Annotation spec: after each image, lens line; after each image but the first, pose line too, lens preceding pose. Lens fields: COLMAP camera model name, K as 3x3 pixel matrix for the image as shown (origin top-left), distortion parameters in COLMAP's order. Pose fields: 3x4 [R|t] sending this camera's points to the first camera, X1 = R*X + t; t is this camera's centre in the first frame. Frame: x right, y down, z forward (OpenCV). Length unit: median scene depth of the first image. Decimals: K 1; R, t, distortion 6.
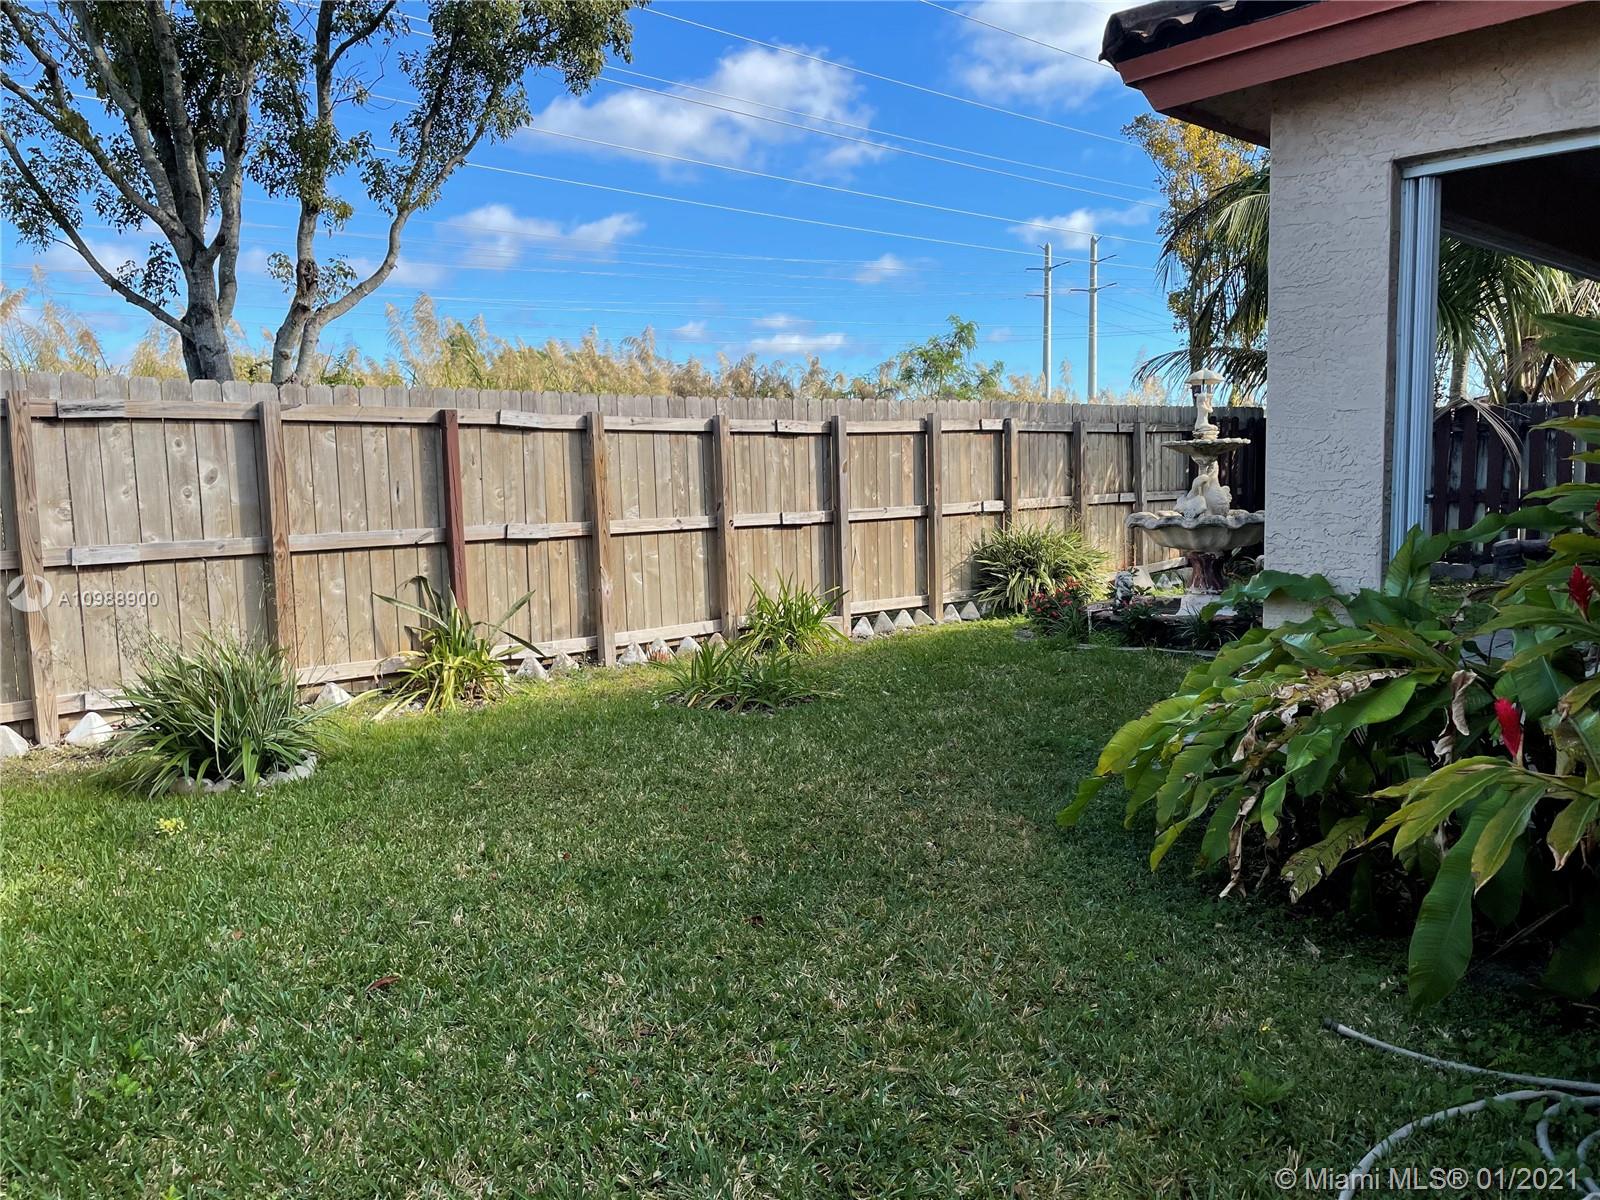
lens RADIAL K [[1210.8, 0, 787.9], [0, 1210.8, 594.0], [0, 0, 1]] dist [0.092727, -0.112800]
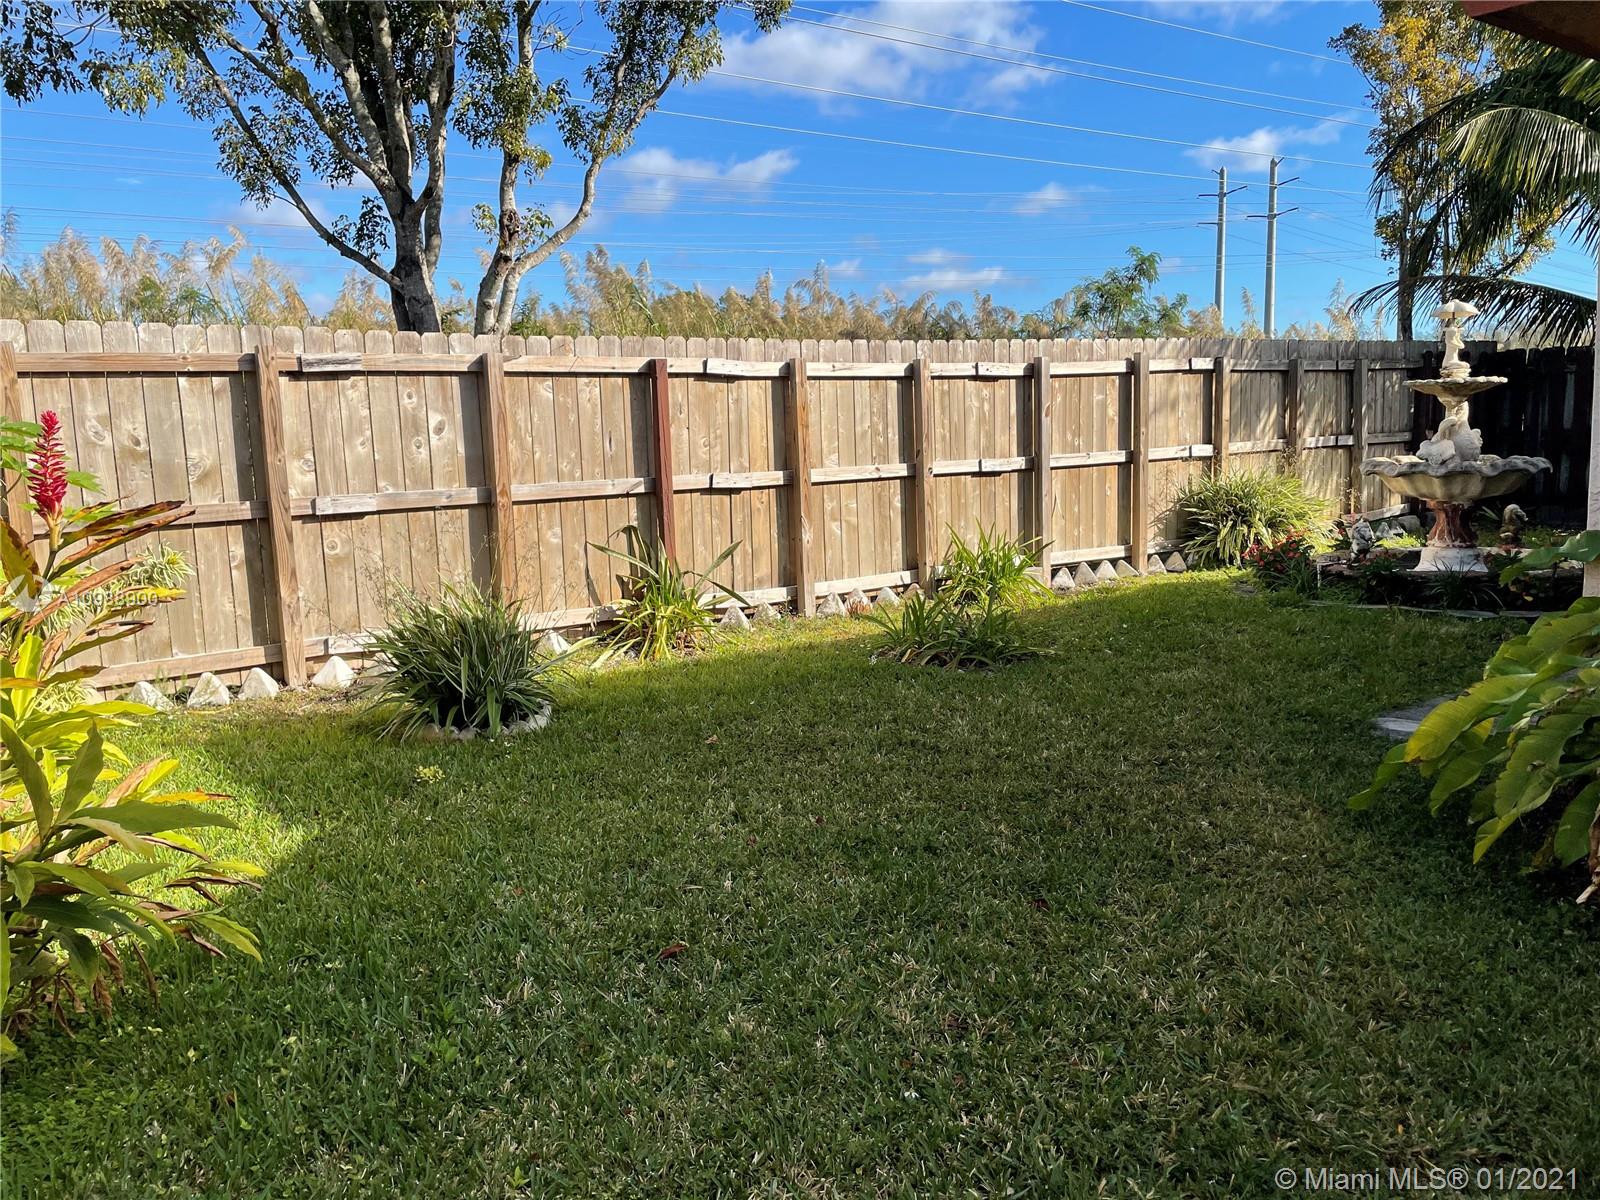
lens RADIAL K [[1210.8, 0, 783.5], [0, 1210.8, 579.9], [0, 0, 1]] dist [0.092727, -0.112800]
pose [[0.992059, 0.011490, -0.125248, -0.044640], [-0.006867, 0.999281, 0.037274, -0.007137], [0.125586, -0.036118, 0.991425, 0.018051]]
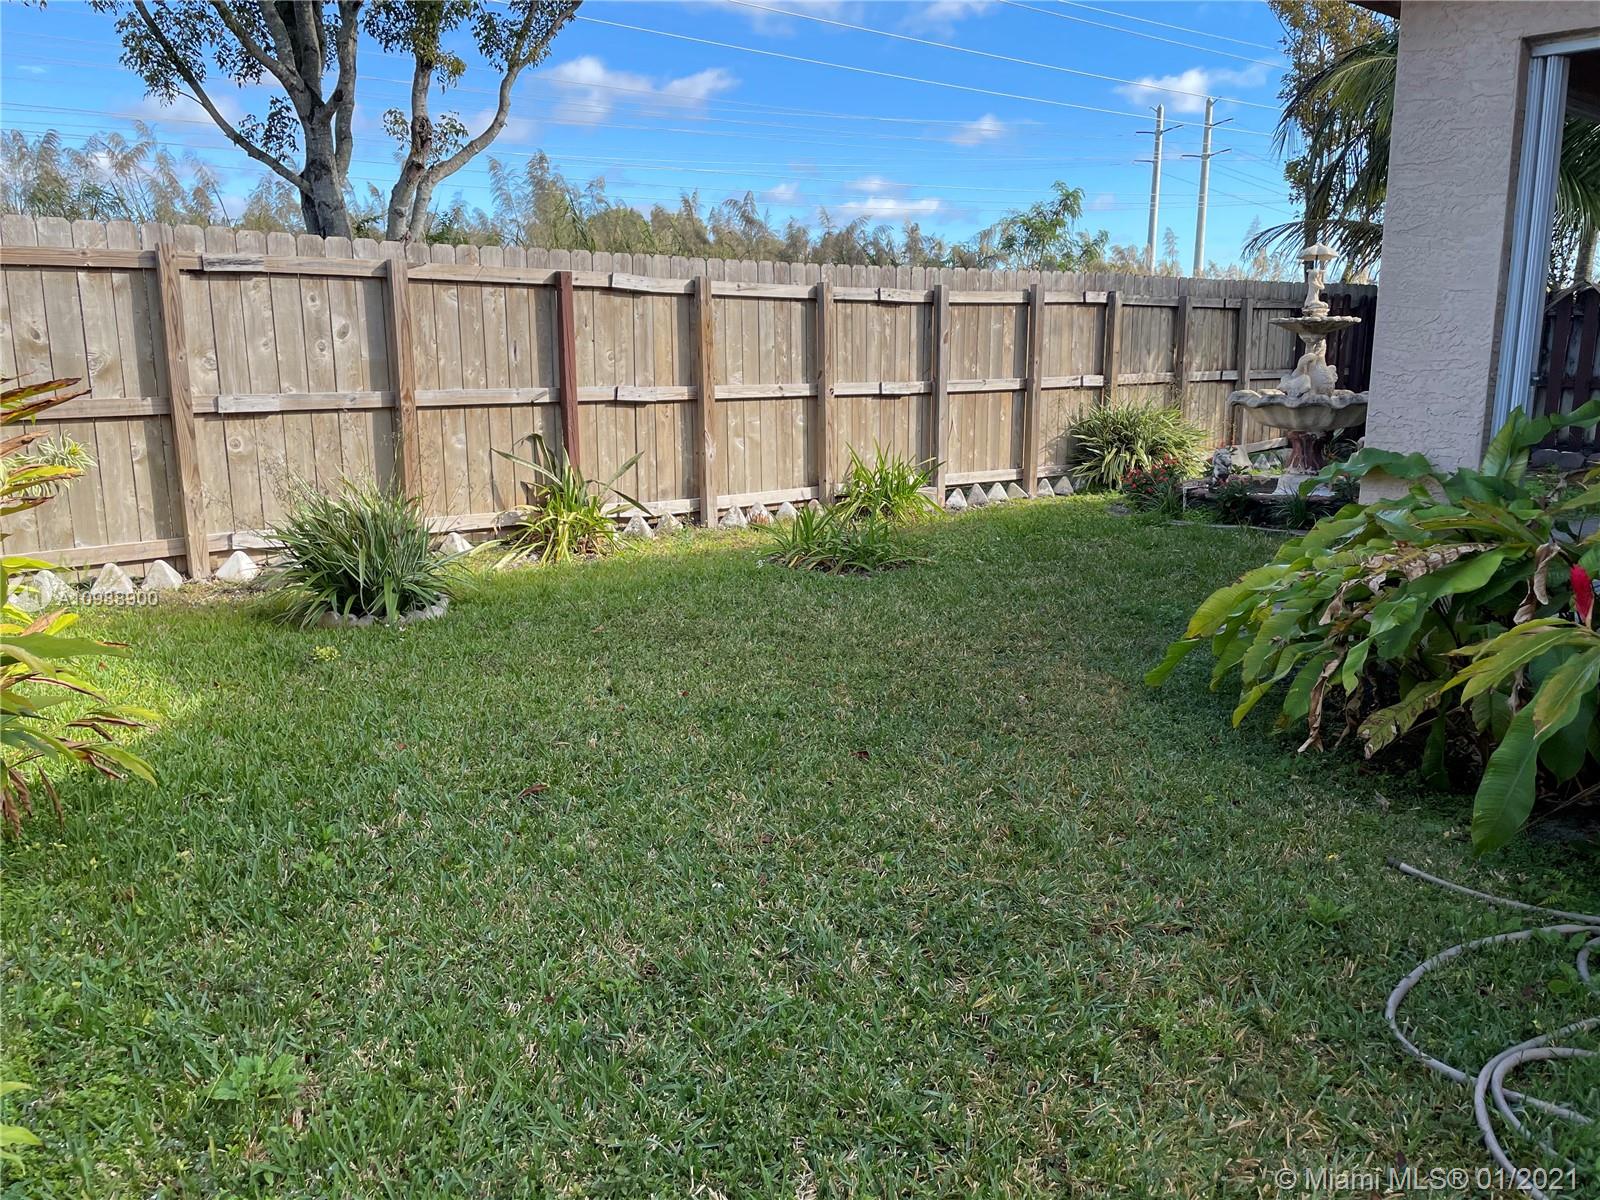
lens RADIAL K [[1210.8, 0, 807.2], [0, 1210.8, 576.3], [0, 0, 1]] dist [0.092727, -0.112800]
pose [[0.998069, 0.034495, -0.051648, -0.010256], [-0.029692, 0.995406, 0.091022, 0.004223], [0.054551, -0.089313, 0.994509, -0.030502]]
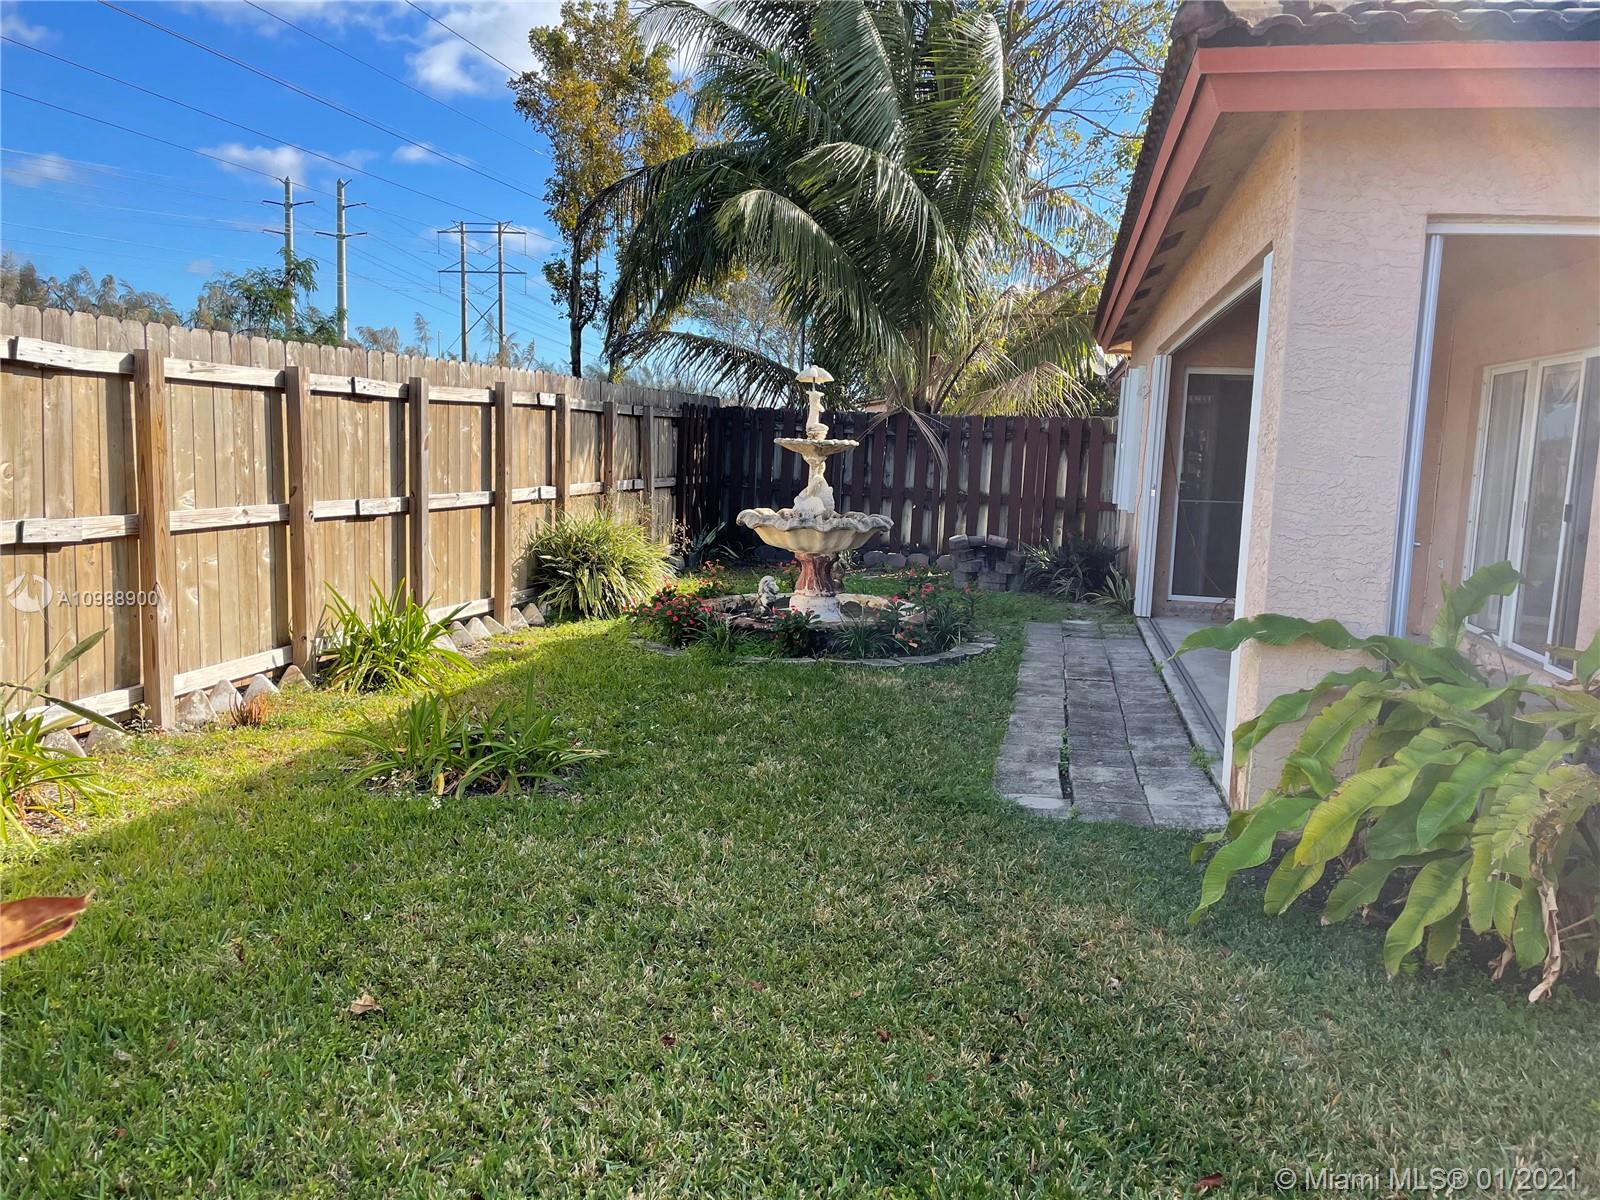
lens RADIAL K [[1210.8, 0, 811.3], [0, 1210.8, 579.8], [0, 0, 1]] dist [0.092727, -0.112800]
pose [[0.811071, -0.013276, 0.584796, -0.257718], [0.001507, 0.999787, 0.020608, -0.037135], [-0.584945, -0.015833, 0.810918, 0.237505]]
